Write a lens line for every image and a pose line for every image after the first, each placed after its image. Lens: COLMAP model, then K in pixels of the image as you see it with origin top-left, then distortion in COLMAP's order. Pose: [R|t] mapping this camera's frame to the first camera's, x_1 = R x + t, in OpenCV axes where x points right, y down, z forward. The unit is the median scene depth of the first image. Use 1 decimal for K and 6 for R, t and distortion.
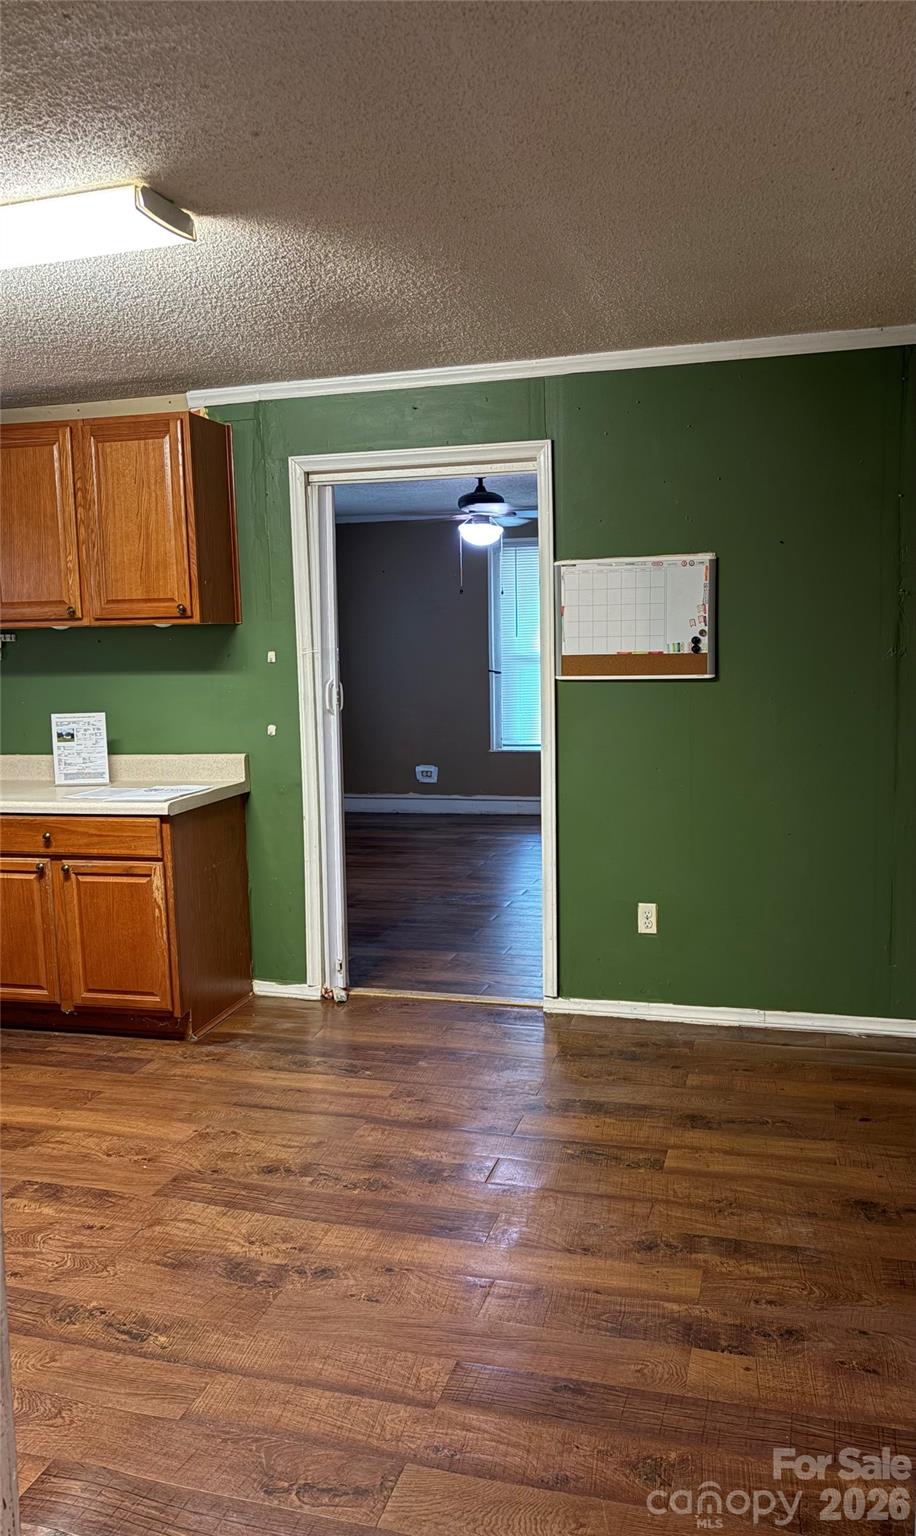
lens RADIAL K [[1165.1, 0, 458.0], [0, 1165.1, 768.0], [0, 0, 1]] dist [0.055899, 0.000289]
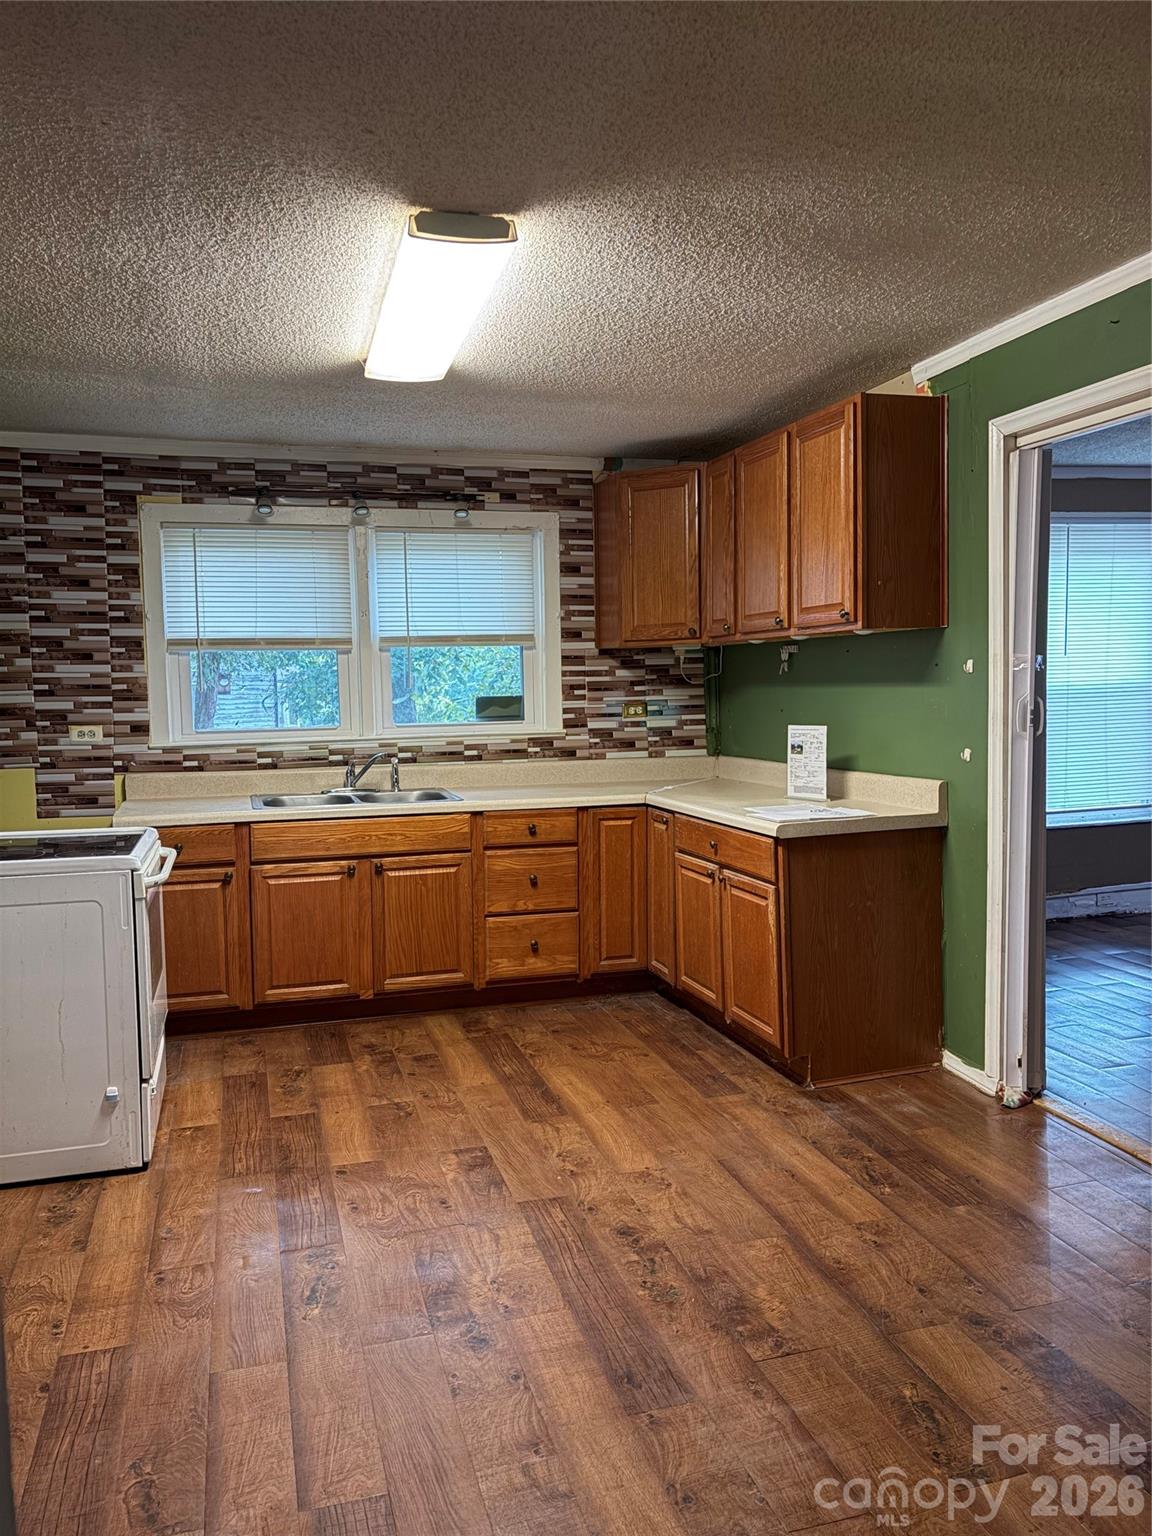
lens RADIAL K [[1155.4, 0, 576.0], [0, 1155.4, 768.0], [0, 0, 1]] dist [0.029824, -0.004066]
pose [[0.541086, 0.072928, -0.837799, 0.418023], [-0.078899, 0.996241, 0.035764, -0.033949], [0.837258, 0.046750, 0.544806, 0.354012]]
